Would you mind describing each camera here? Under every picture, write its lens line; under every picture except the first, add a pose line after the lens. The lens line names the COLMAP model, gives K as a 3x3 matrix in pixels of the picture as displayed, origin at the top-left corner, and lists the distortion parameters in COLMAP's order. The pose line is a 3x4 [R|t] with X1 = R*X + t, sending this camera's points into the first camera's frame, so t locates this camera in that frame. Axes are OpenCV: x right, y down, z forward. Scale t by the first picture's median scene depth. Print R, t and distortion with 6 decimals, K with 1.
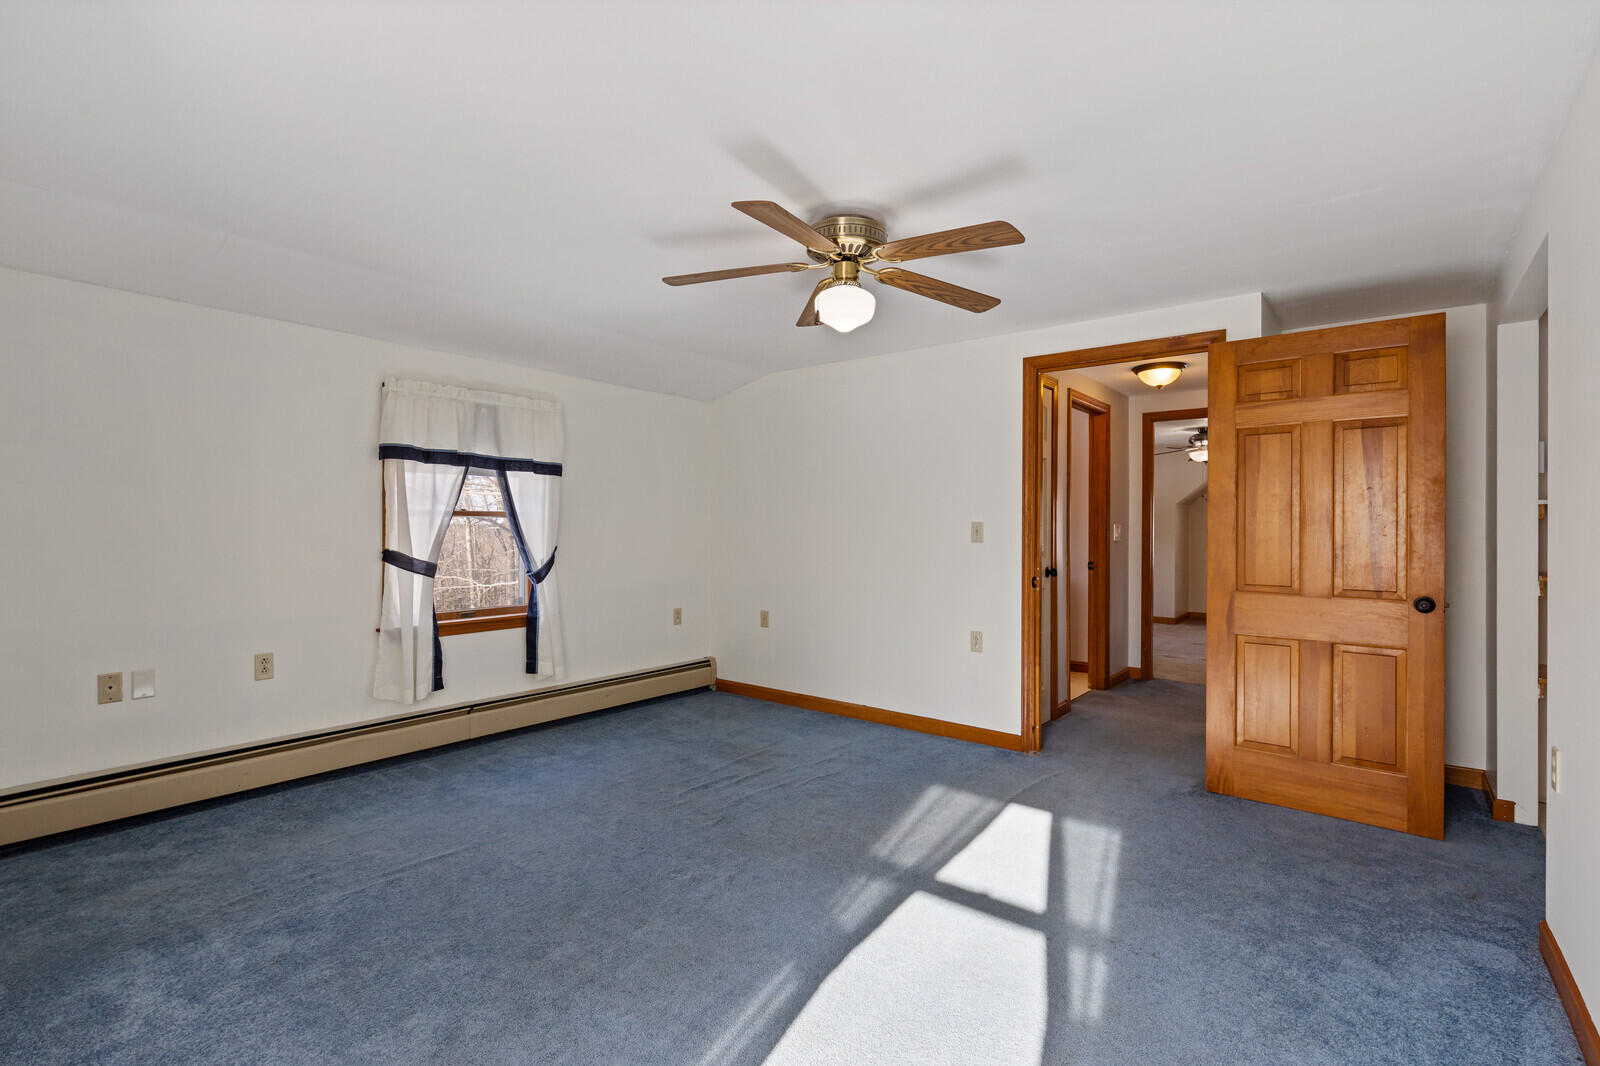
lens RADIAL K [[735.9, 0, 791.9], [0, 735.9, 529.2], [0, 0, 1]] dist [-0.000849, -0.000898]
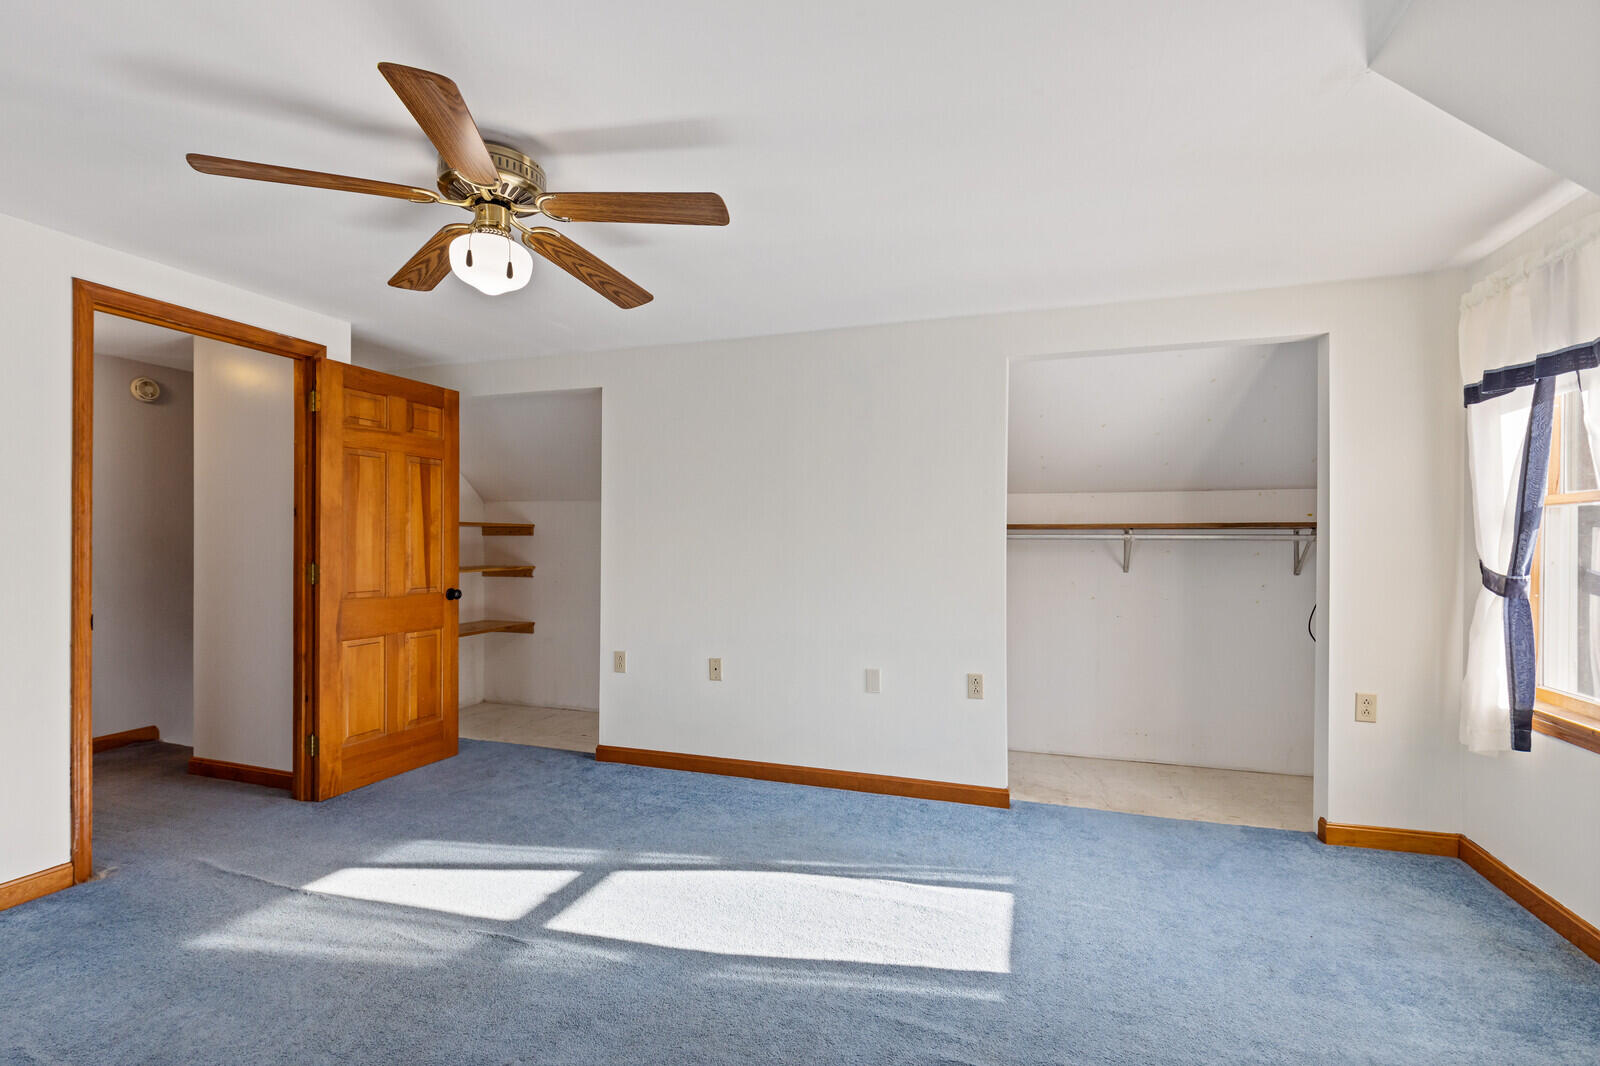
lens RADIAL K [[735.9, 0, 796.7], [0, 735.9, 539.7], [0, 0, 1]] dist [-0.000849, -0.000898]
pose [[-0.338121, -0.005863, 0.941084, -0.692383], [-0.007246, 0.999967, 0.003627, -0.012063], [-0.941075, -0.005593, -0.338152, 0.843753]]
